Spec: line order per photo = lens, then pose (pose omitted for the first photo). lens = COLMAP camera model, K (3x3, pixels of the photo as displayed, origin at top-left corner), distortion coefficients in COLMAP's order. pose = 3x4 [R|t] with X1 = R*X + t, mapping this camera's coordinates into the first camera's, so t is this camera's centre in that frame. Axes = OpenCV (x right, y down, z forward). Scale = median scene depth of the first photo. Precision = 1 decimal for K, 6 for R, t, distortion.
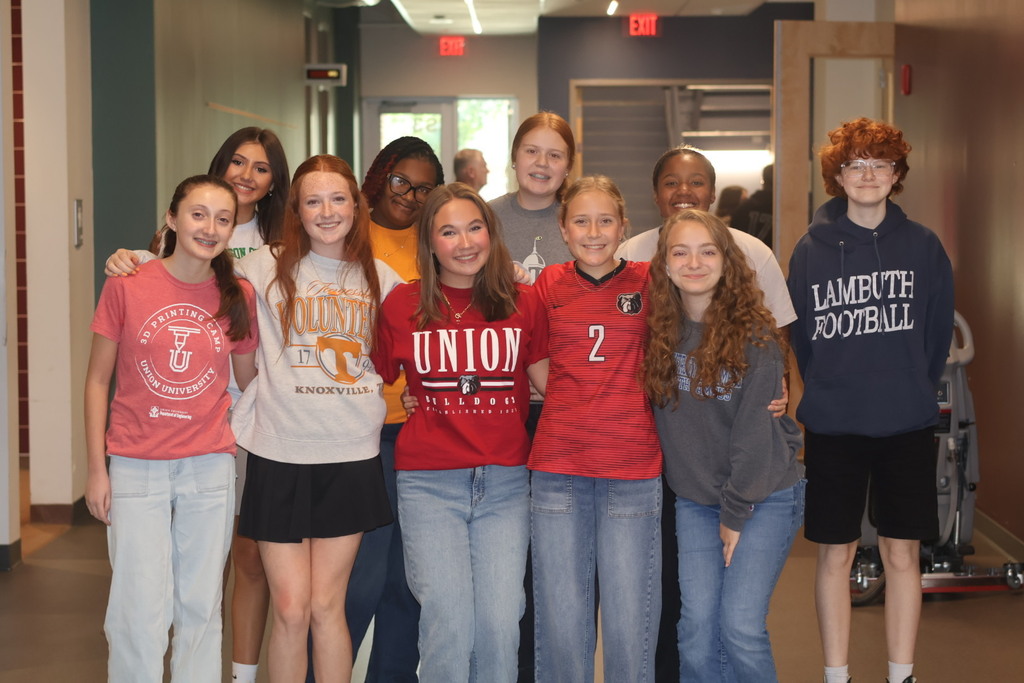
lens RADIAL K [[2252.3, 0, 512.0], [0, 2252.3, 341.5], [0, 0, 1]] dist [0.068762, 0.240269]
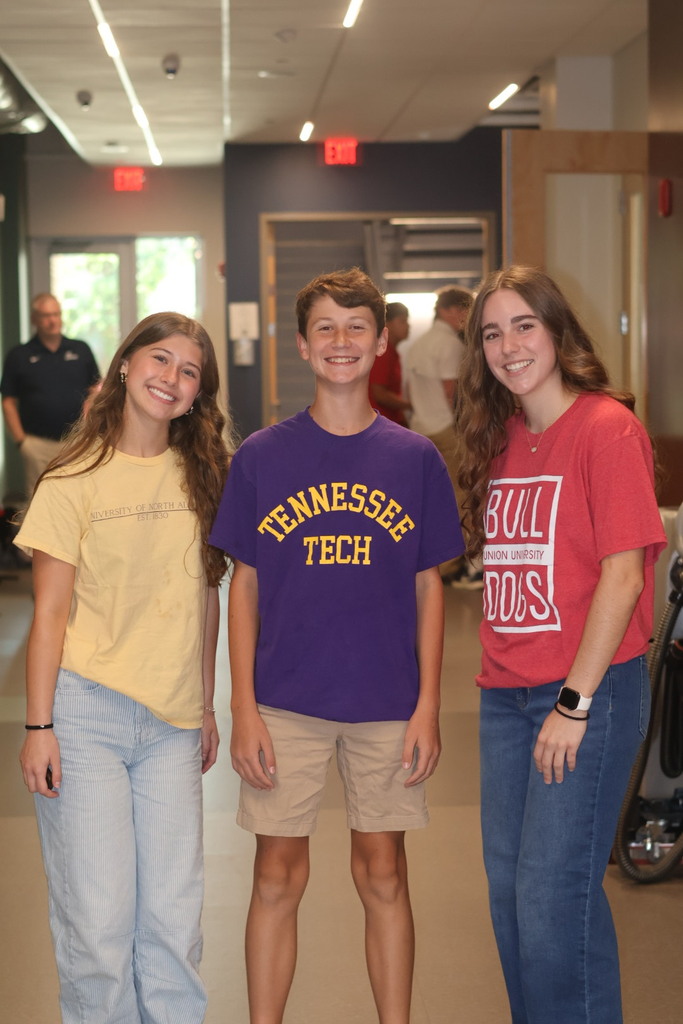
lens RADIAL K [[2252.3, 0, 341.5], [0, 2252.3, 512.0], [0, 0, 1]] dist [0.068762, 0.240269]
pose [[0.998166, -0.014962, 0.058656, 0.004123], [0.014427, 0.999850, 0.009535, -0.006880], [-0.058790, -0.008671, 0.998233, 0.117821]]
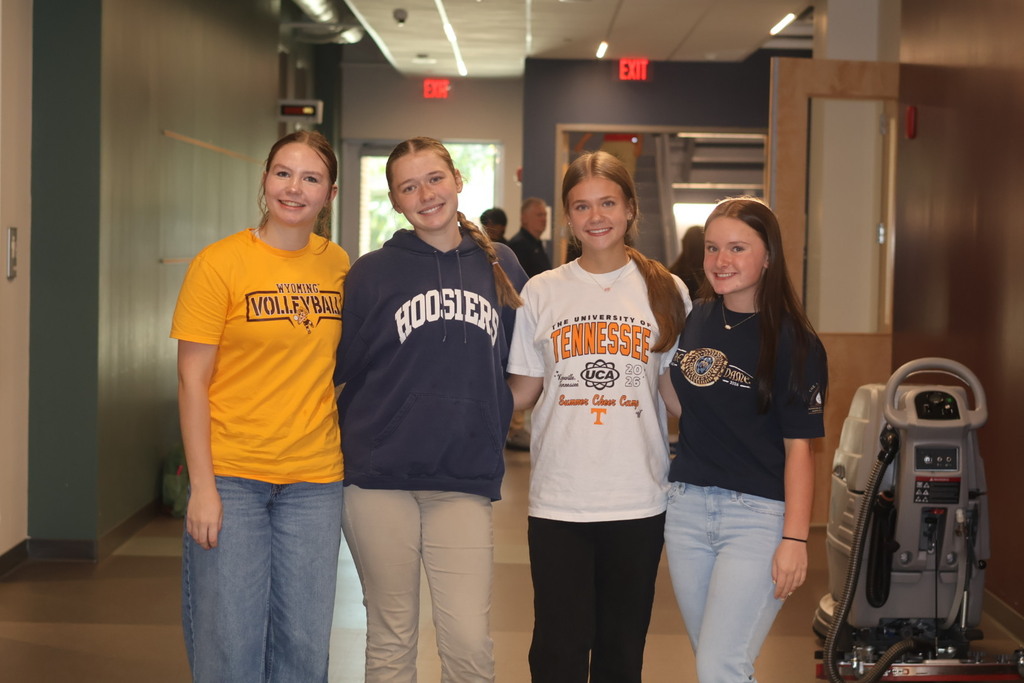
lens RADIAL K [[2252.3, 0, 512.0], [0, 2252.3, 341.5], [0, 0, 1]] dist [0.068762, 0.240269]
pose [[0.999725, 0.022911, 0.004918, 0.004576], [-0.022783, 0.999435, -0.024724, 0.000987], [-0.005482, 0.024606, 0.999682, 0.045173]]
